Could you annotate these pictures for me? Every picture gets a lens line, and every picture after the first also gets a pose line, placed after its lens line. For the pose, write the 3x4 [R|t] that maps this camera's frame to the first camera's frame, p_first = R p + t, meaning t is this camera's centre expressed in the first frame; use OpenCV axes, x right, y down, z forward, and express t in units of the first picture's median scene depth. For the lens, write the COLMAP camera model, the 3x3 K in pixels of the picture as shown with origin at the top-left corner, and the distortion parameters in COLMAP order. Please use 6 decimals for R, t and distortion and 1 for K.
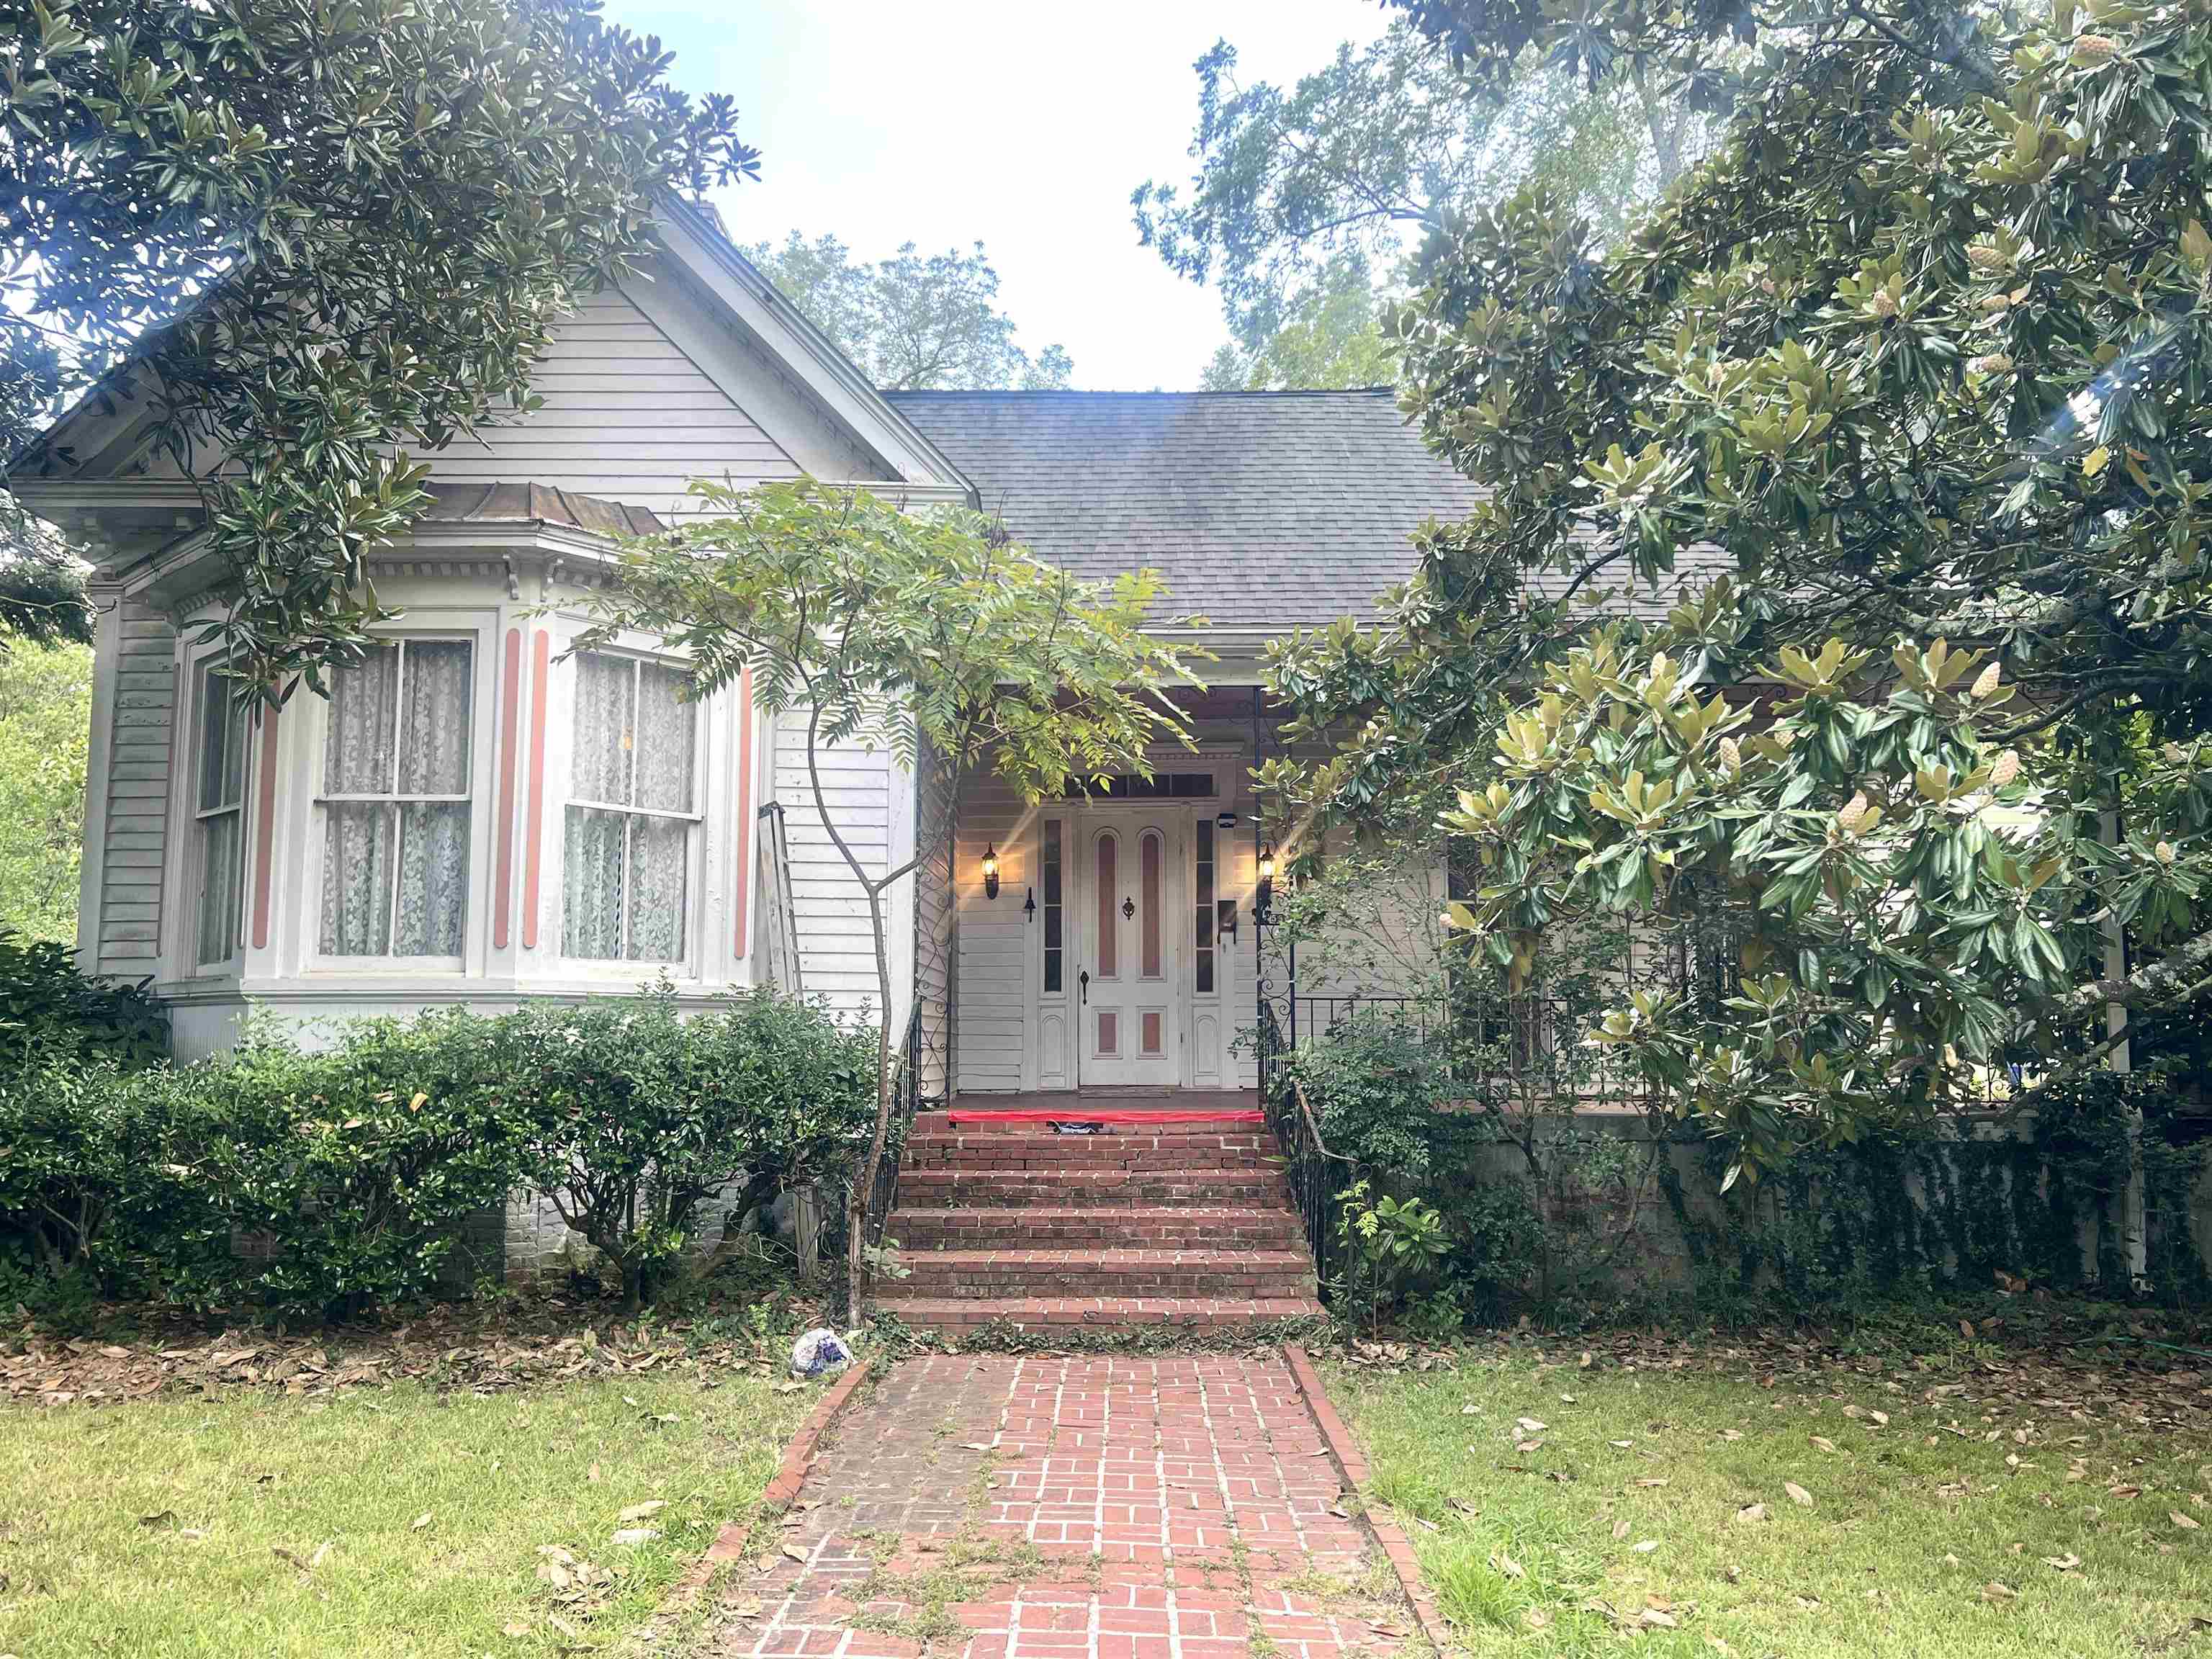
lens RADIAL K [[1806.0, 0, 1103.2], [0, 1806.0, 841.9], [0, 0, 1]] dist [-0.017306, -0.015622]
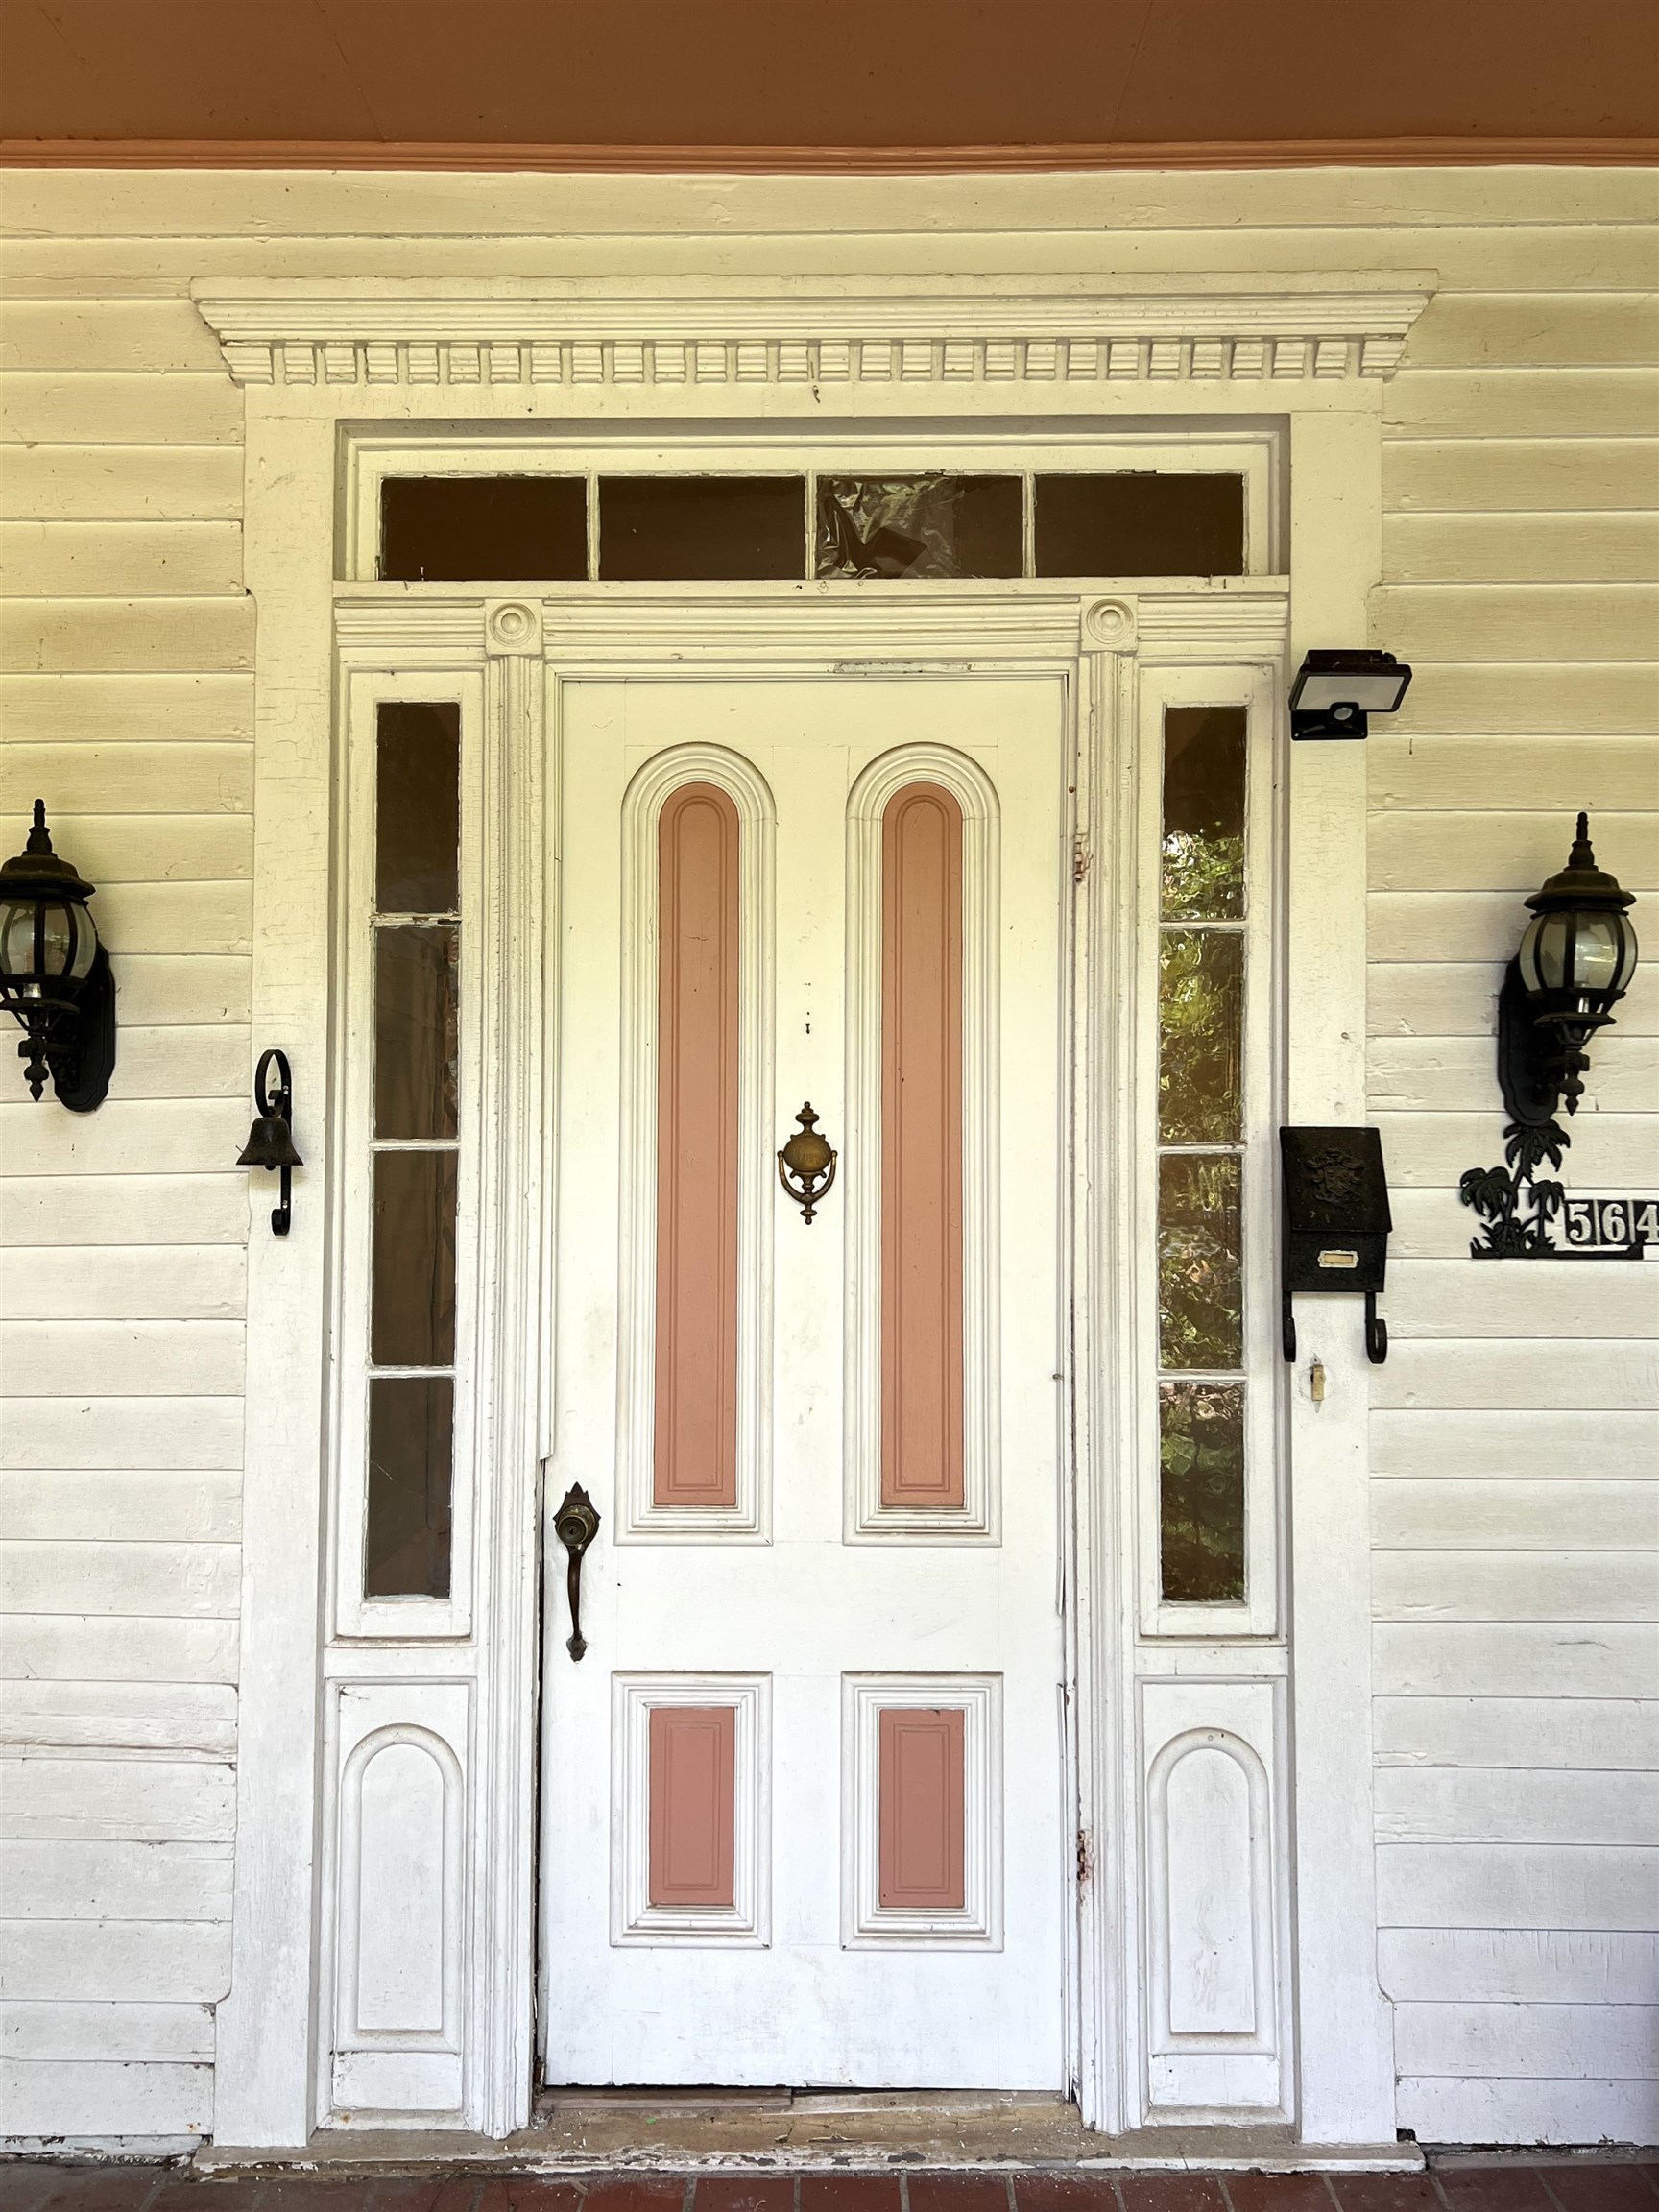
lens RADIAL K [[1669.0, 0, 828.1], [0, 1669.0, 1103.5], [0, 0, 1]] dist [-0.026391, 0.010354]
pose [[0.999954, 0.002863, 0.009146, 0.019650], [-0.003853, 0.993911, 0.110122, 0.015078], [-0.008775, -0.110152, 0.993876, 1.090492]]
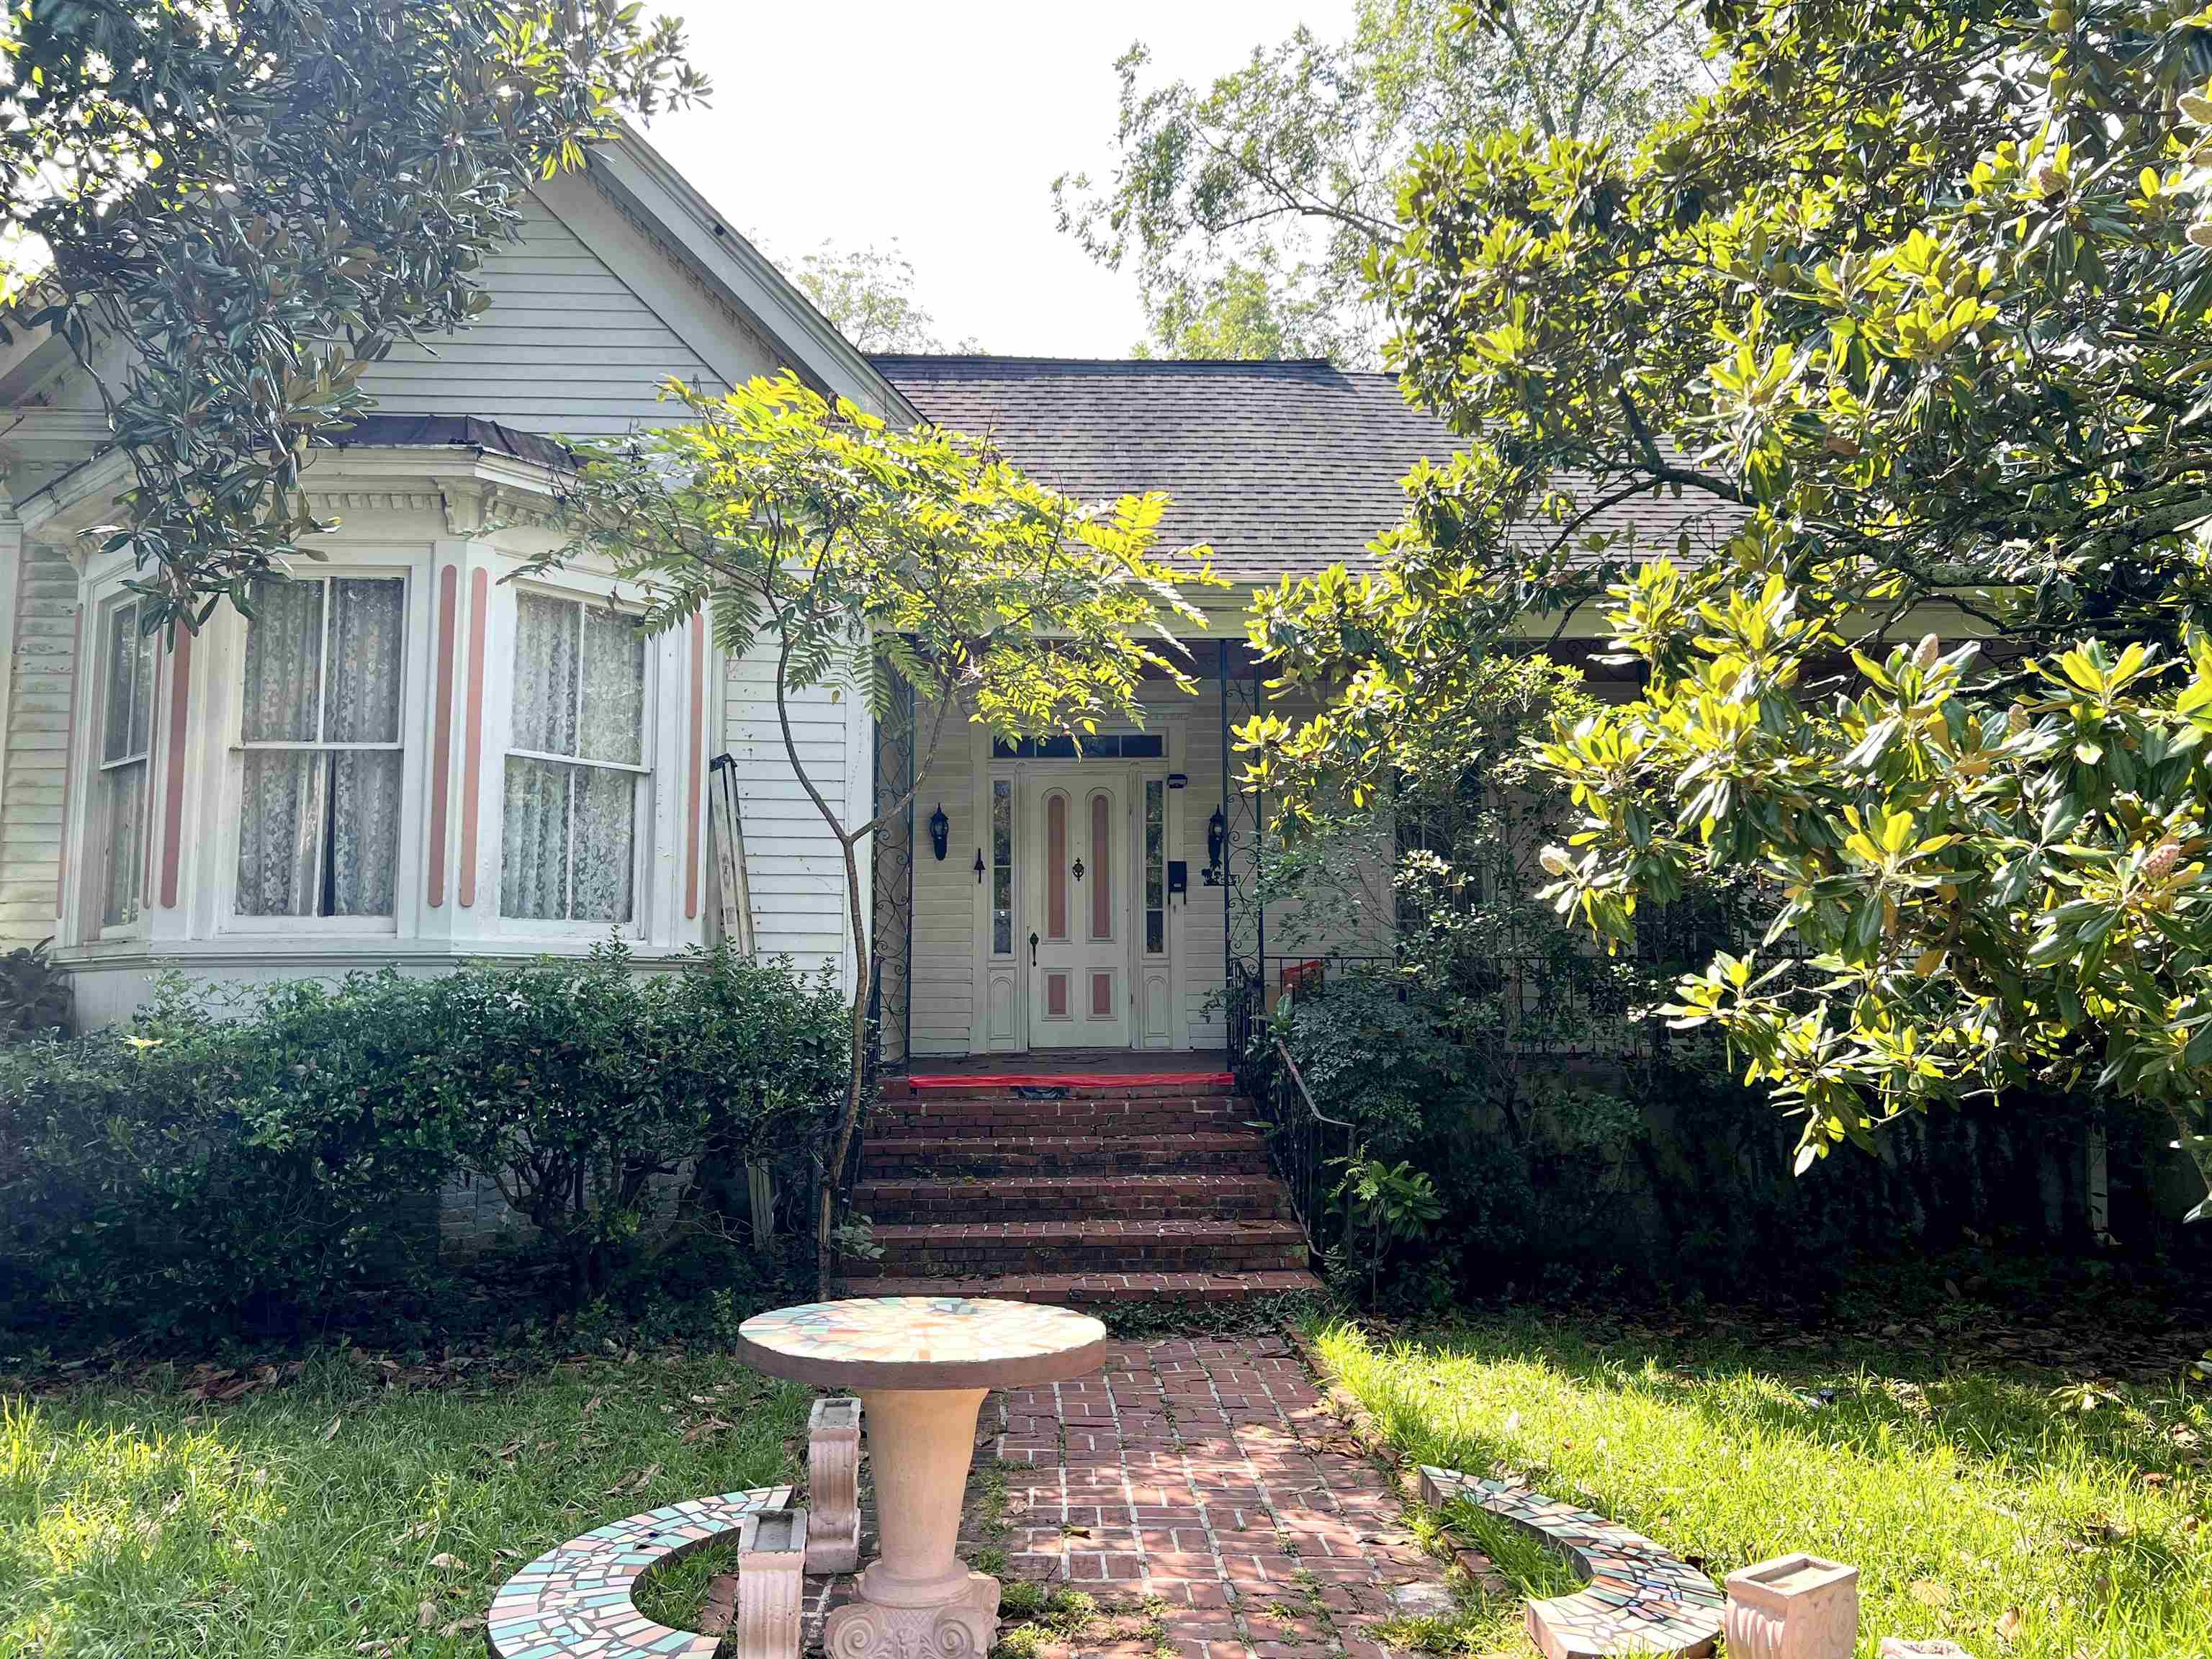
lens RADIAL K [[1669.0, 0, 1111.4], [0, 1669.0, 816.4], [0, 0, 1]] dist [-0.026391, 0.010354]
pose [[0.997518, 0.001854, 0.070388, -0.042782], [-0.001805, 0.999998, -0.000768, 0.011470], [-0.070390, 0.000639, 0.997519, 0.110089]]
